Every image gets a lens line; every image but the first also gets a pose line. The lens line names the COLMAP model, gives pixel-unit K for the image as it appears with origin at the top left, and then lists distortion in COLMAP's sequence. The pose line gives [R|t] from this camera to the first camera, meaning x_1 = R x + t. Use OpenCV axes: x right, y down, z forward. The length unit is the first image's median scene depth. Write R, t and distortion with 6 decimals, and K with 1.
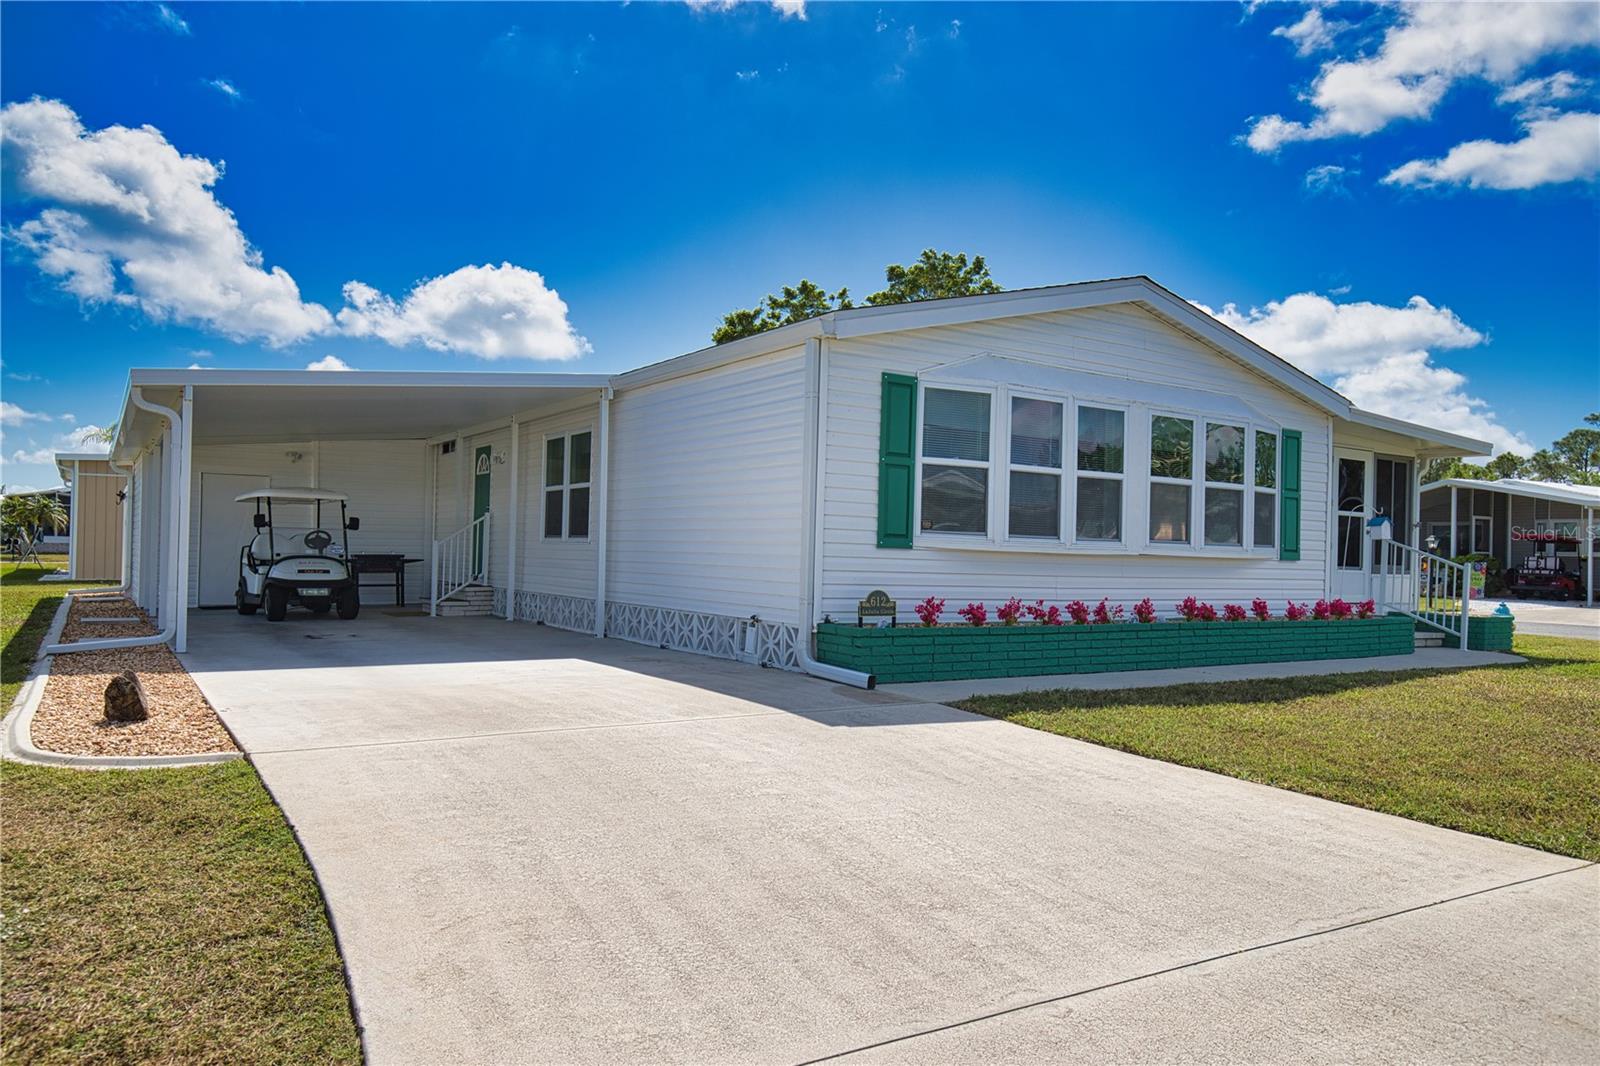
lens RADIAL K [[1157.7, 0, 833.6], [0, 1157.7, 517.4], [0, 0, 1]] dist [-0.007655, 0.009046]
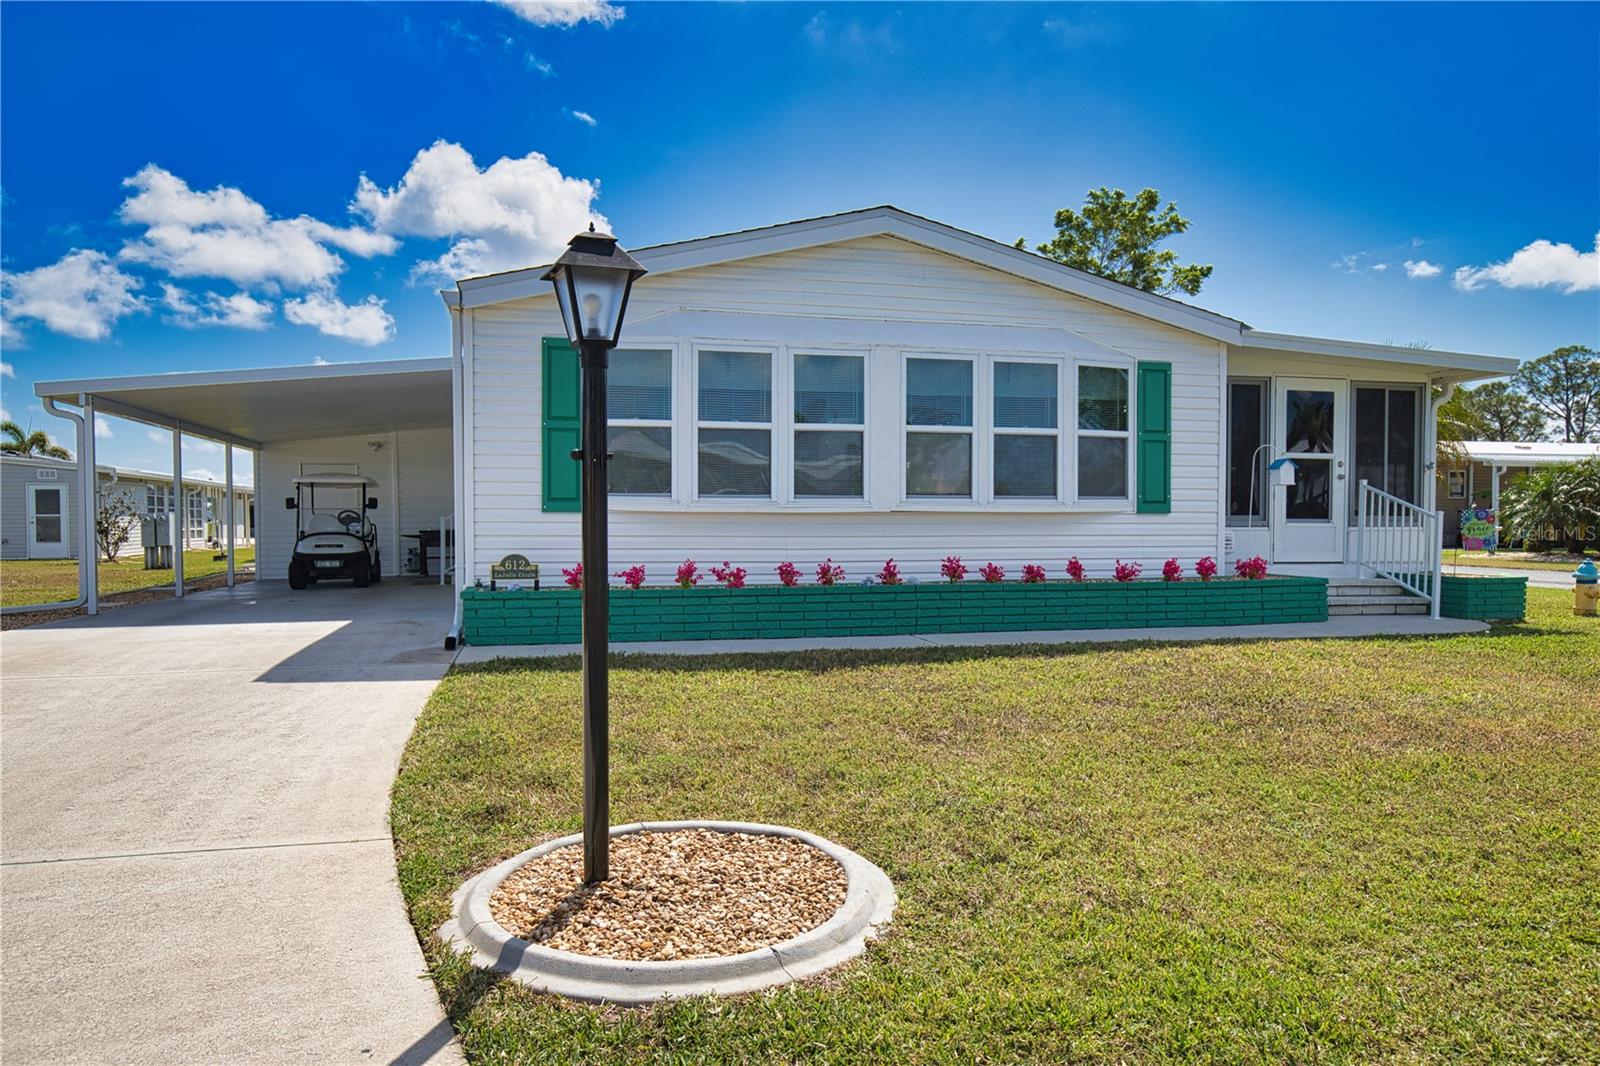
lens RADIAL K [[1157.7, 0, 785.8], [0, 1157.7, 537.9], [0, 0, 1]] dist [-0.007655, 0.009046]
pose [[0.942182, -0.019616, -0.334528, 0.470570], [0.034093, 0.998716, 0.037458, 0.014909], [0.333364, -0.046697, 0.941641, 0.098430]]
